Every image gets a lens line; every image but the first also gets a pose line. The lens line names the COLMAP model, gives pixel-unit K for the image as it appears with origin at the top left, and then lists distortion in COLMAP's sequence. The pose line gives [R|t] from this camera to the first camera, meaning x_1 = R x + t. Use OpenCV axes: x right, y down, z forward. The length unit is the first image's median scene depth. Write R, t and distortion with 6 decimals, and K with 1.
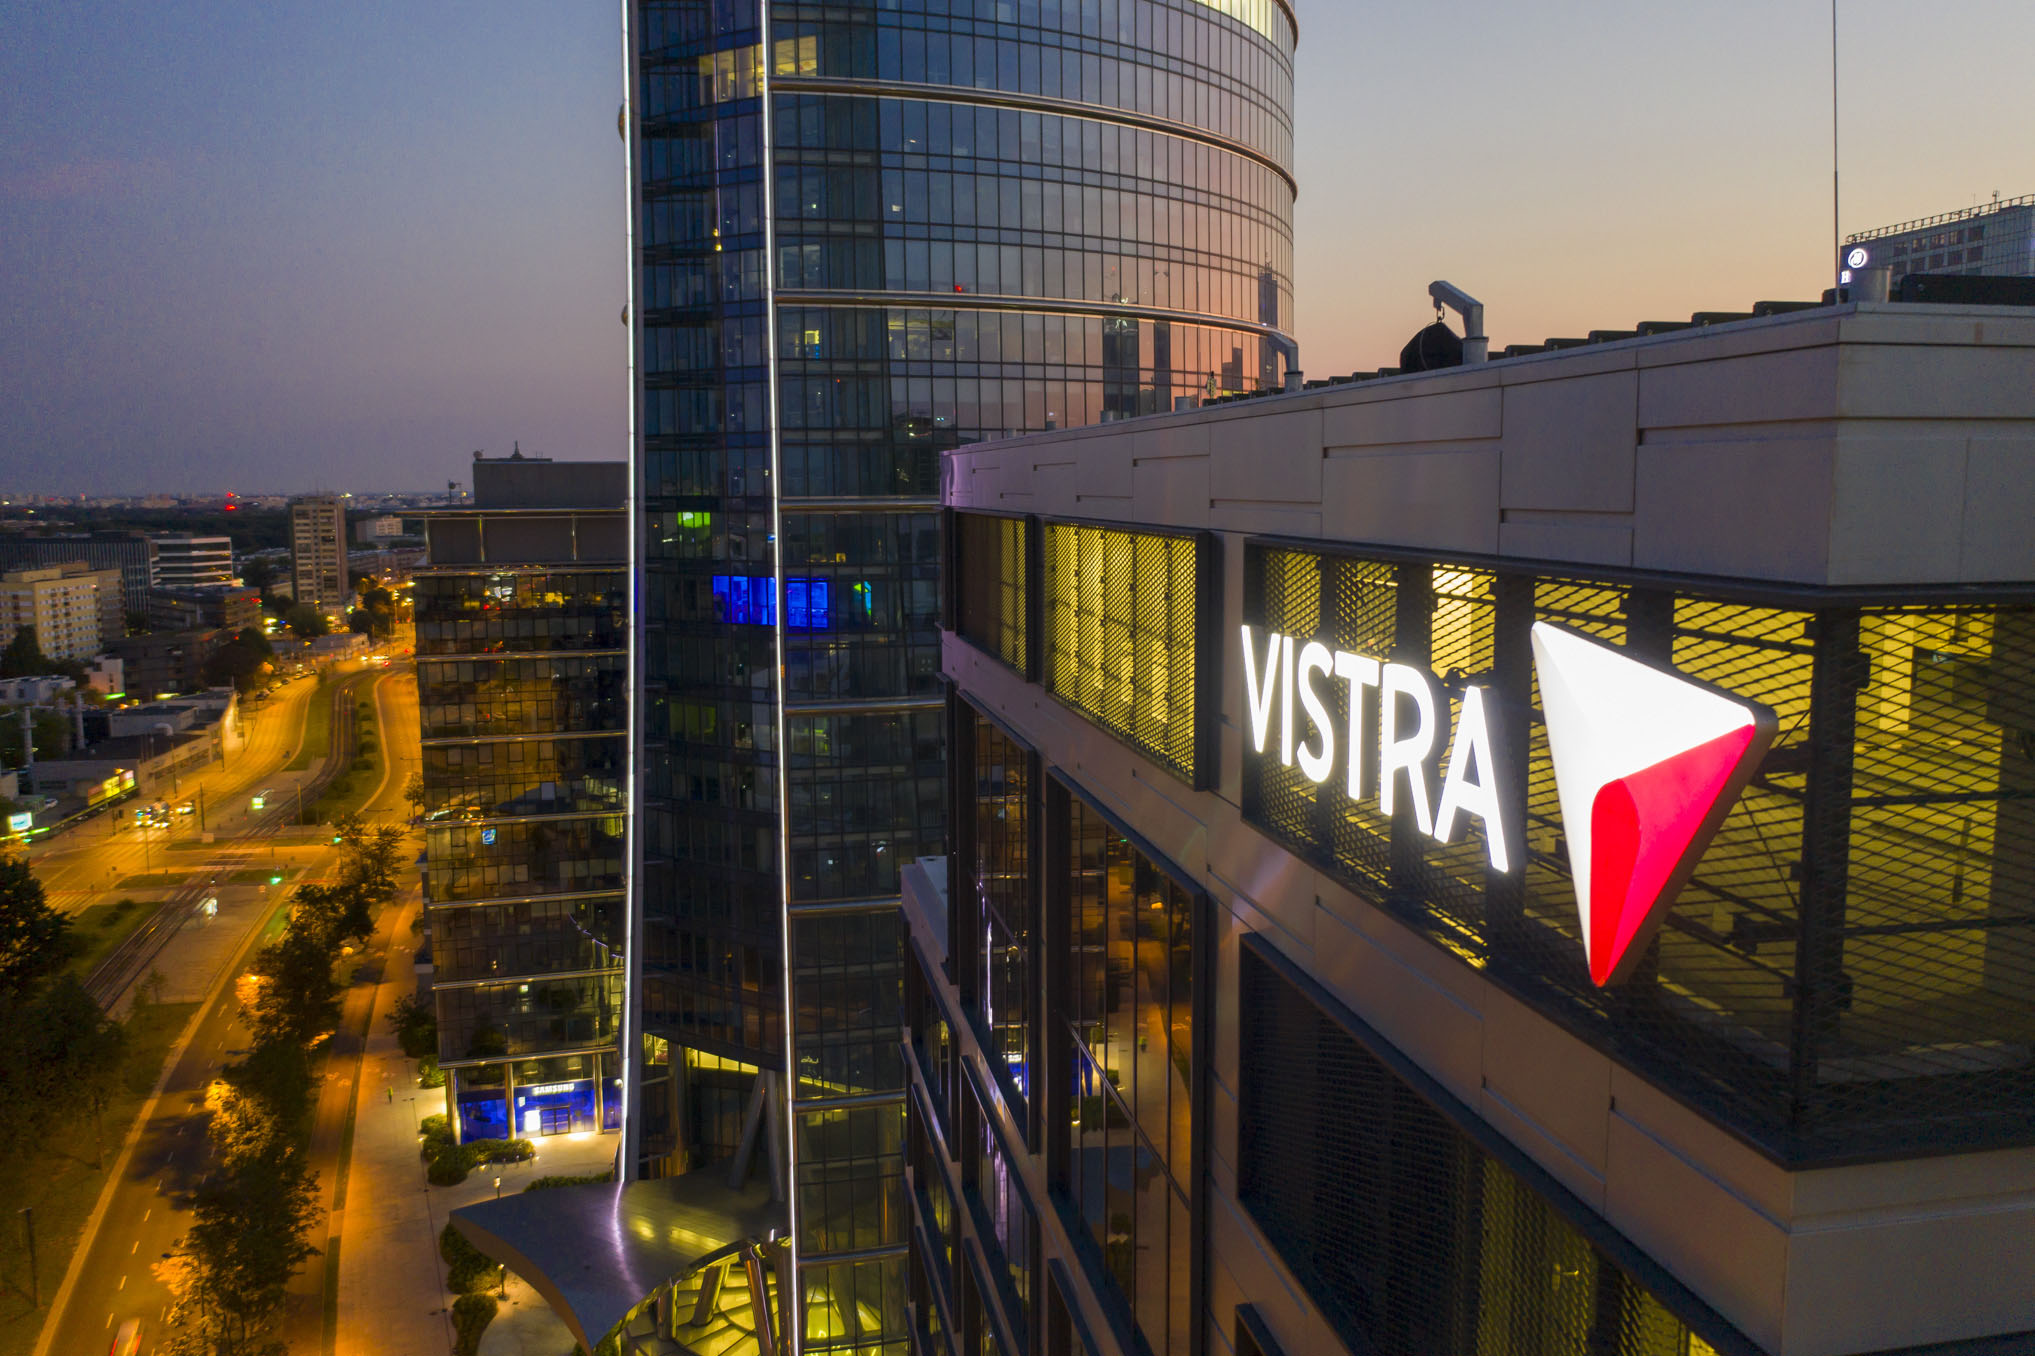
lens RADIAL K [[1600.2, 0, 1020.5], [0, 1600.2, 682.9], [0, 0, 1]] dist [-0.025063, 0.008063]
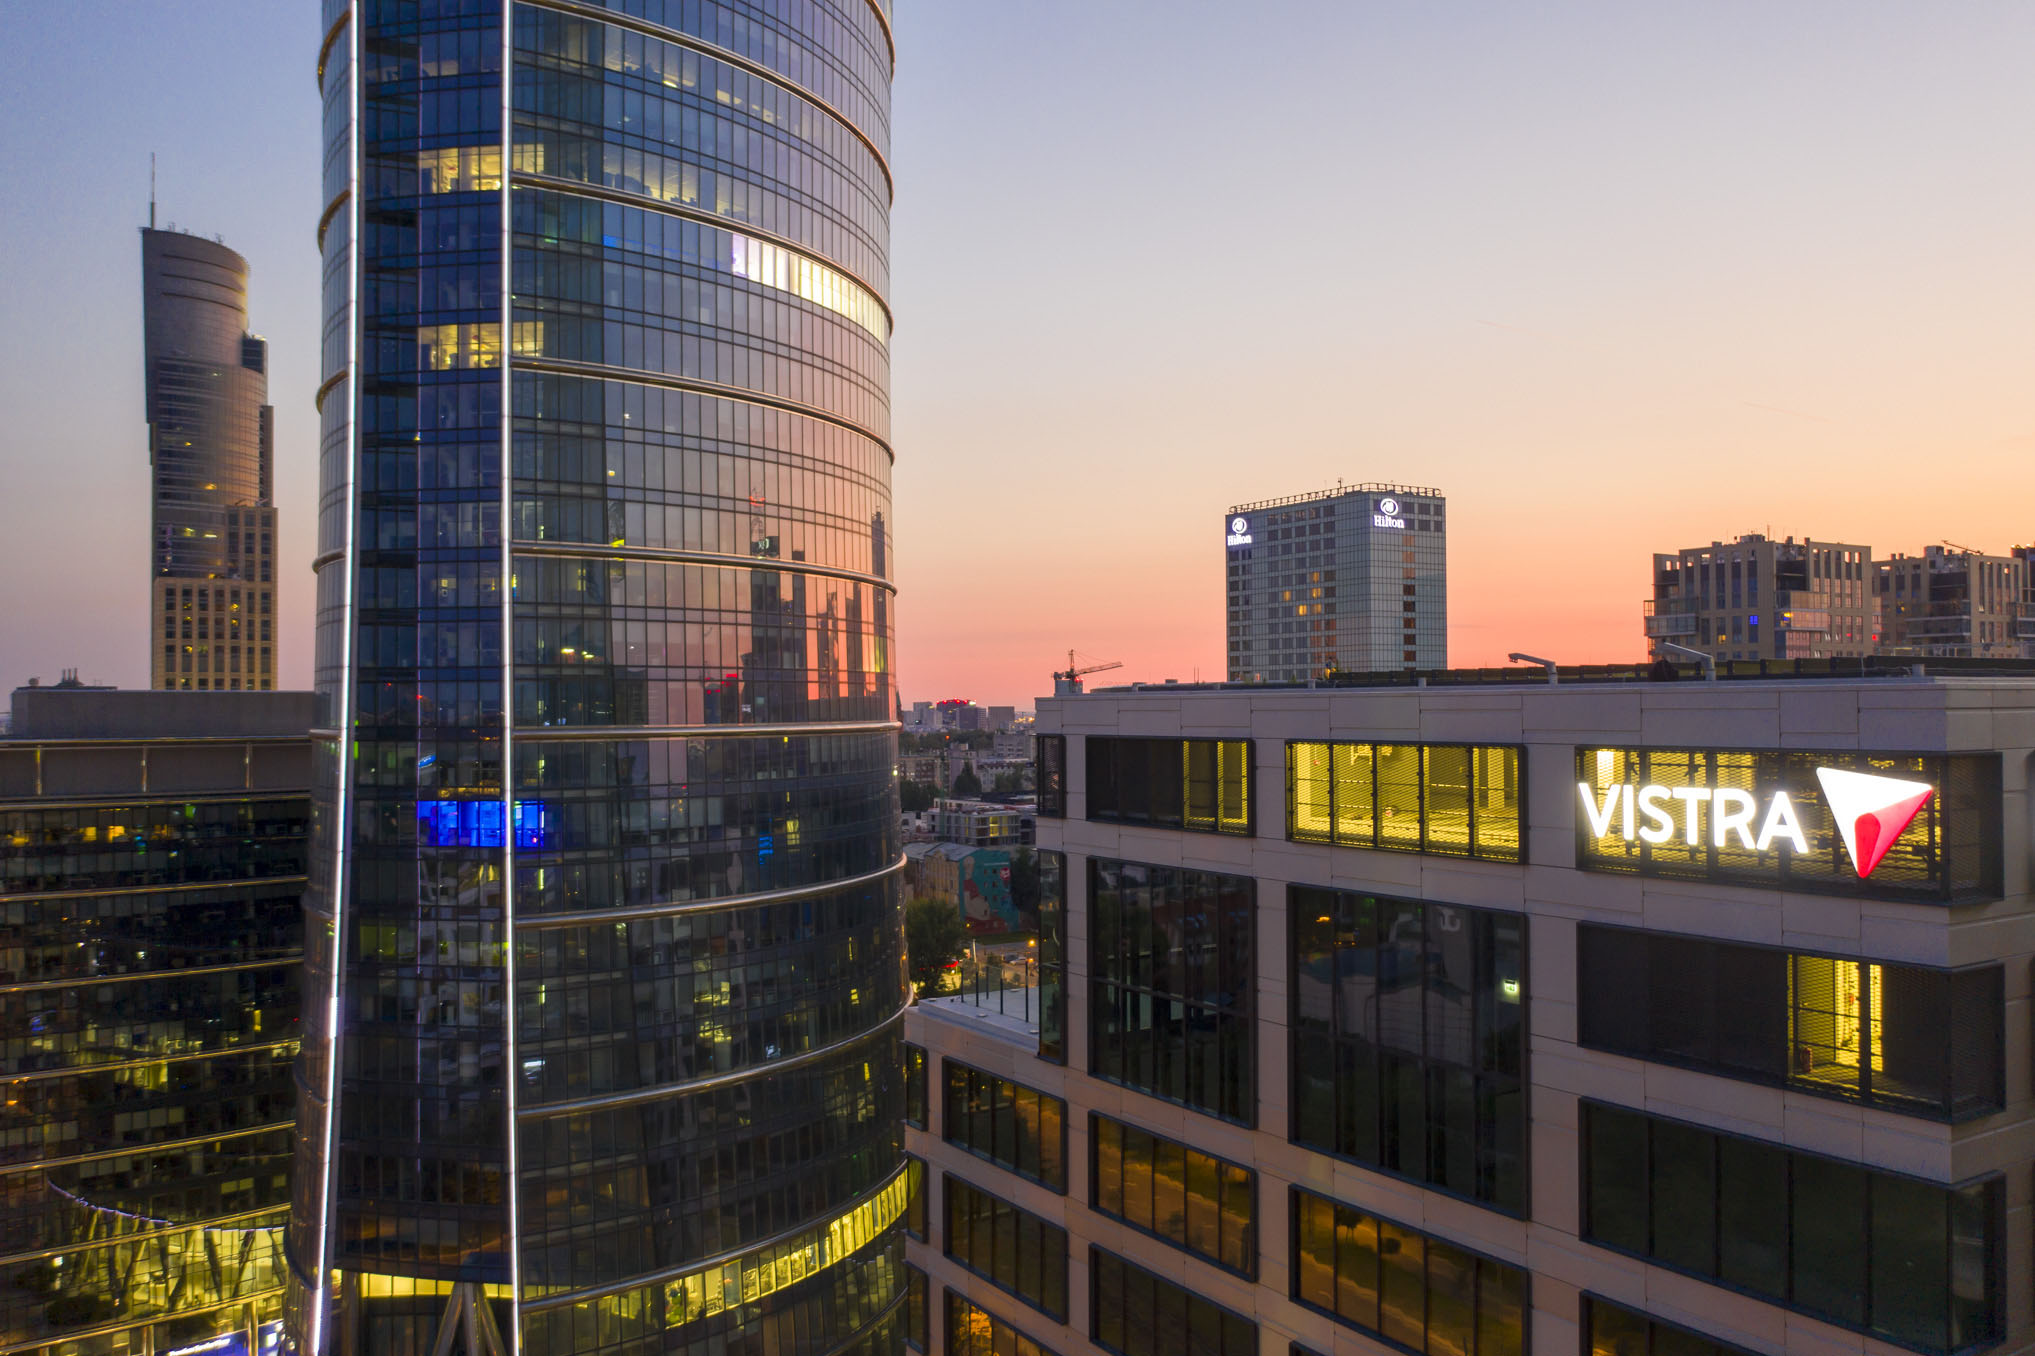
lens RADIAL K [[1600.2, 0, 1015.3], [0, 1600.2, 678.7], [0, 0, 1]] dist [-0.025063, 0.008063]
pose [[0.932442, 0.008678, 0.361216, -0.216136], [0.043326, 0.989813, -0.135622, 0.013493], [-0.358713, 0.142110, 0.922567, -0.128439]]
